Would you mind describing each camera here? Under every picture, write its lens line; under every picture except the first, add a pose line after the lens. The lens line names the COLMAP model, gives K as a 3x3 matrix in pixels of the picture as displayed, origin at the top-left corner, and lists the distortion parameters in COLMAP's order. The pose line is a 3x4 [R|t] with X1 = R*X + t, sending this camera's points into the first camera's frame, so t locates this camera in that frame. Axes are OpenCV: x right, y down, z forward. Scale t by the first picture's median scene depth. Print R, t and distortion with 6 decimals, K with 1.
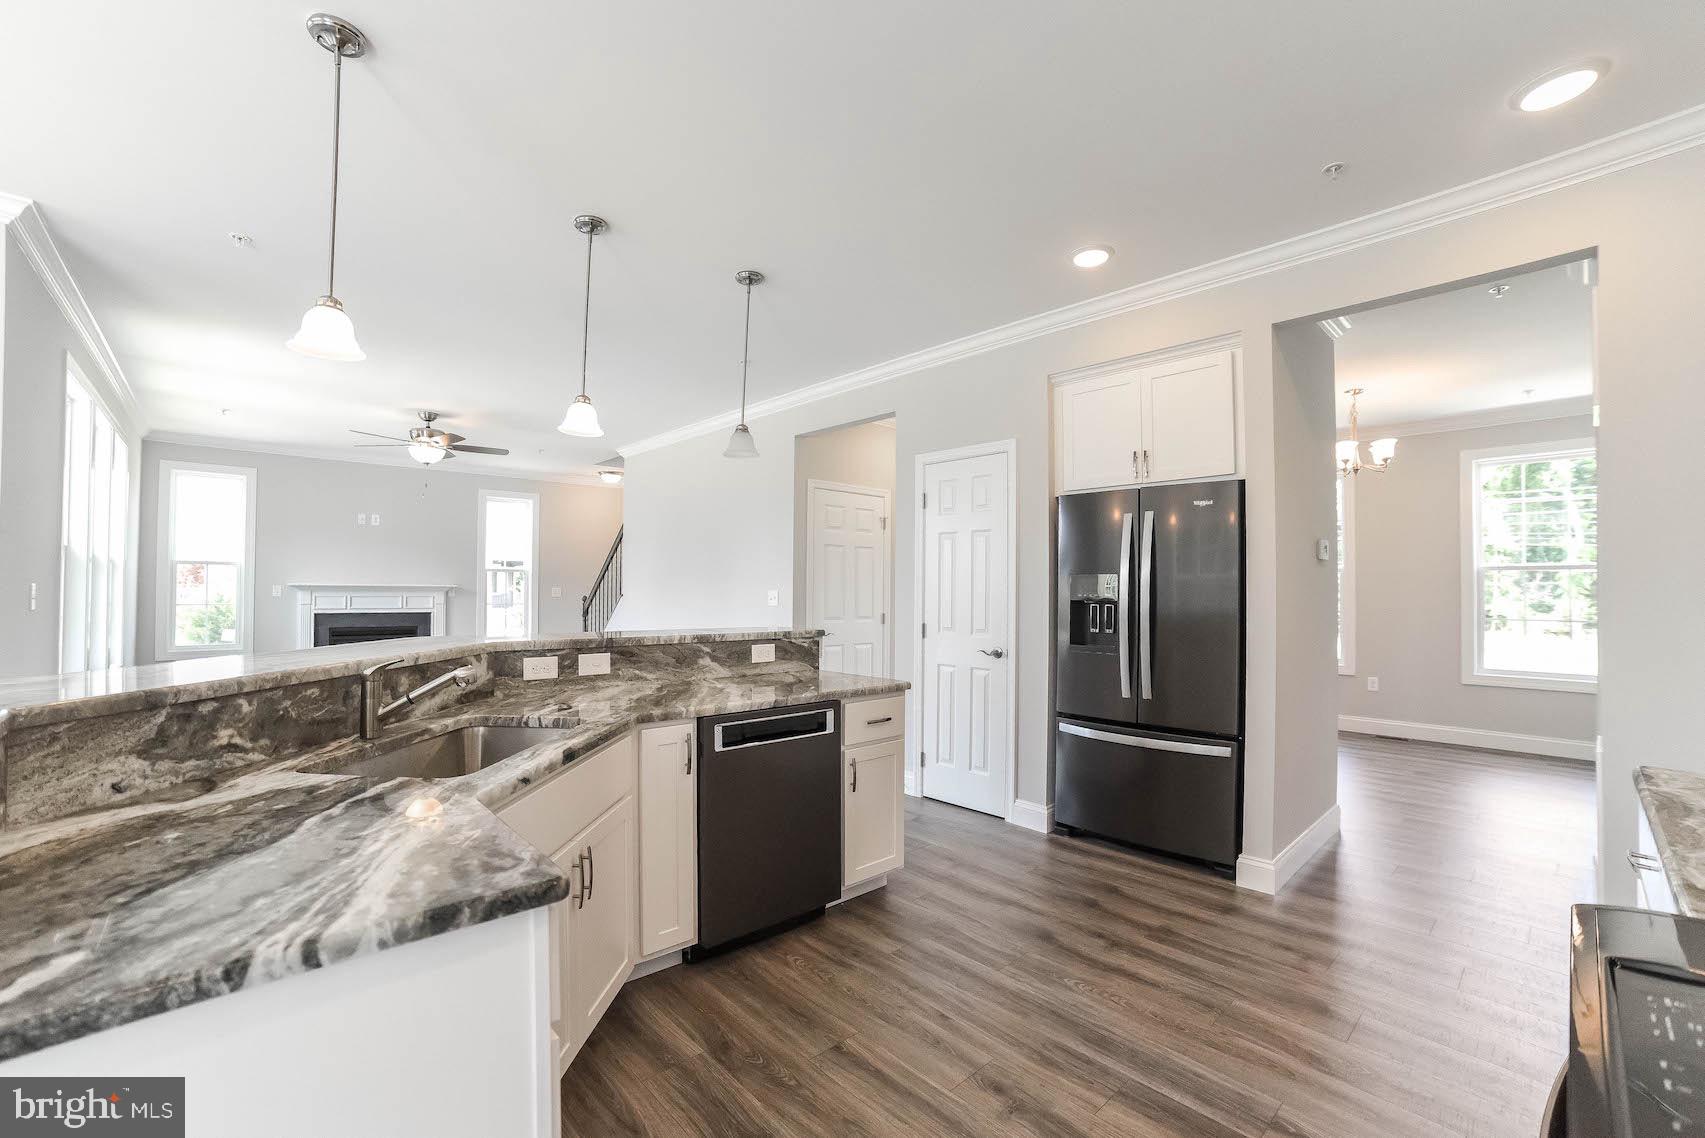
lens RADIAL K [[721.0, 0, 868.4], [0, 721.0, 569.0], [0, 0, 1]] dist [-0.093231, 0.036185]
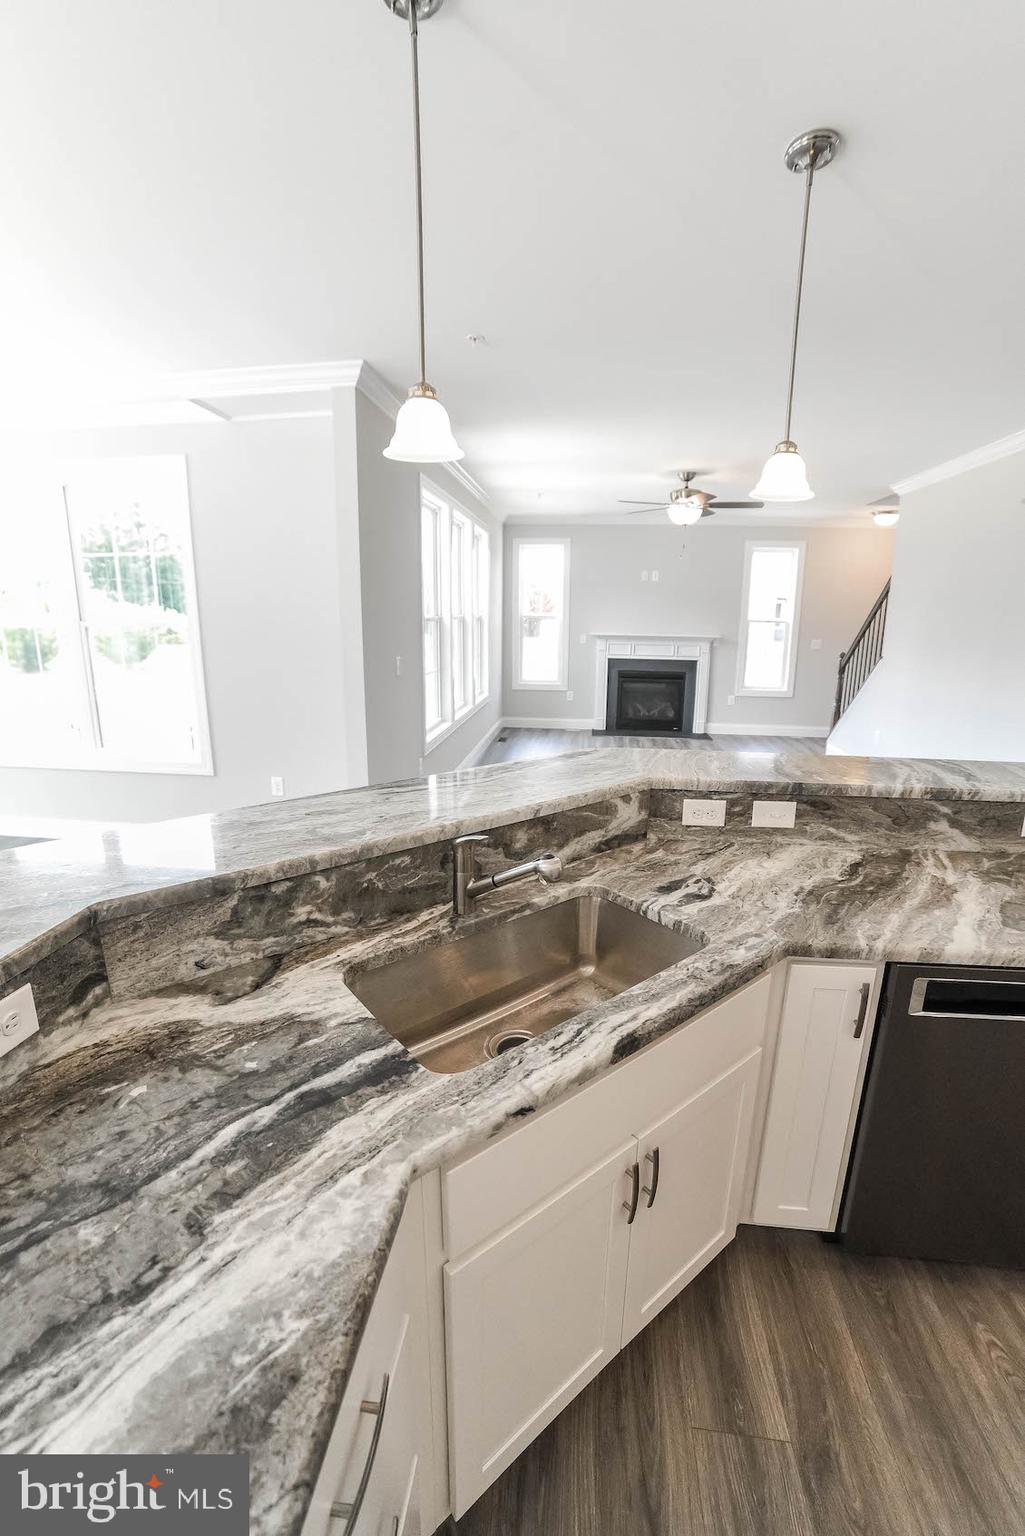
lens RADIAL K [[649.6, 0, 516.9], [0, 649.6, 764.1], [0, 0, 1]] dist [-0.093231, 0.036185]
pose [[0.637034, 0.180189, -0.749480, -0.059973], [0.015337, 0.969140, 0.246035, -0.110587], [0.770683, -0.168227, 0.614611, 0.427977]]
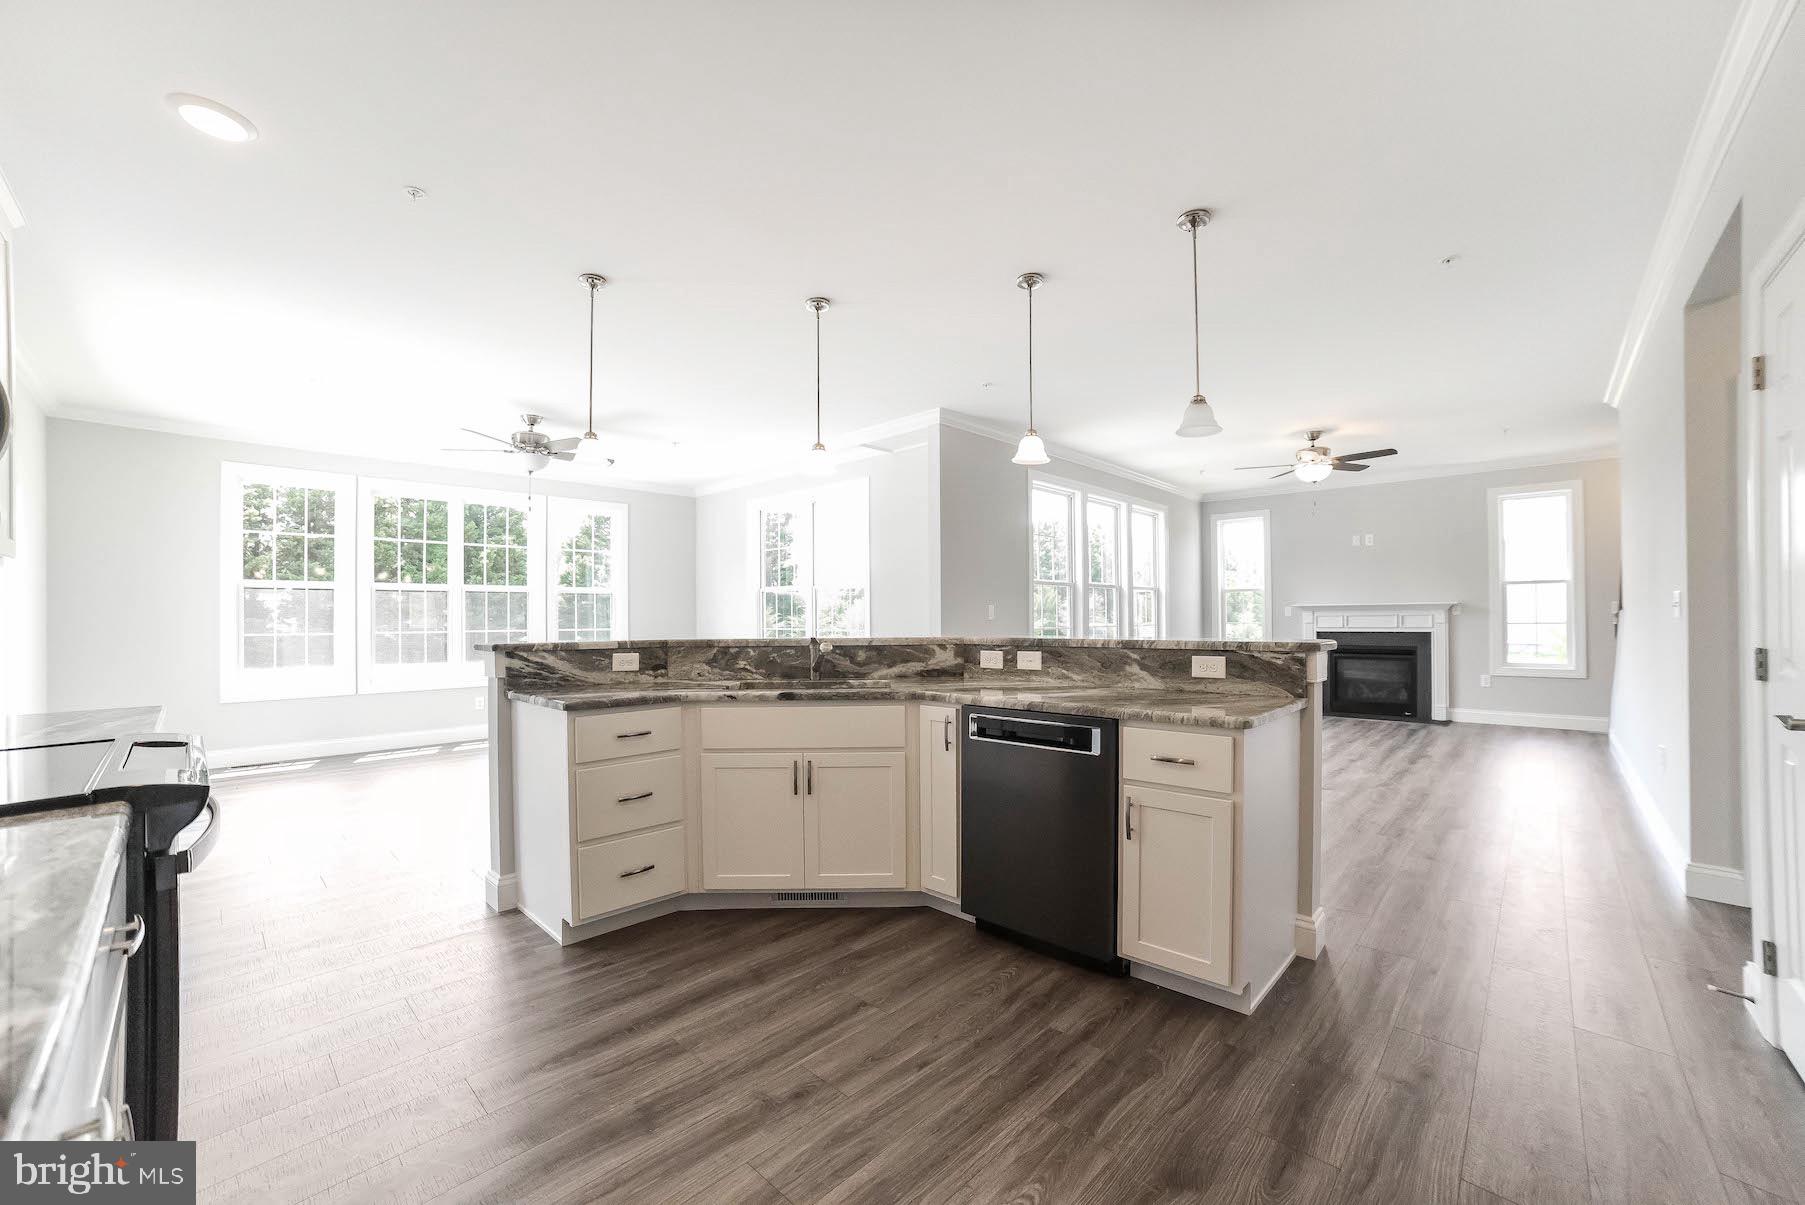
lens RADIAL K [[737.5, 0, 911.5], [0, 737.5, 608.1], [0, 0, 1]] dist [-0.086022, 0.032233]
pose [[0.043774, -0.020912, -0.998823, 0.940098], [0.036628, 0.999142, -0.019314, 0.076170], [0.998370, -0.035740, 0.044503, 0.886747]]
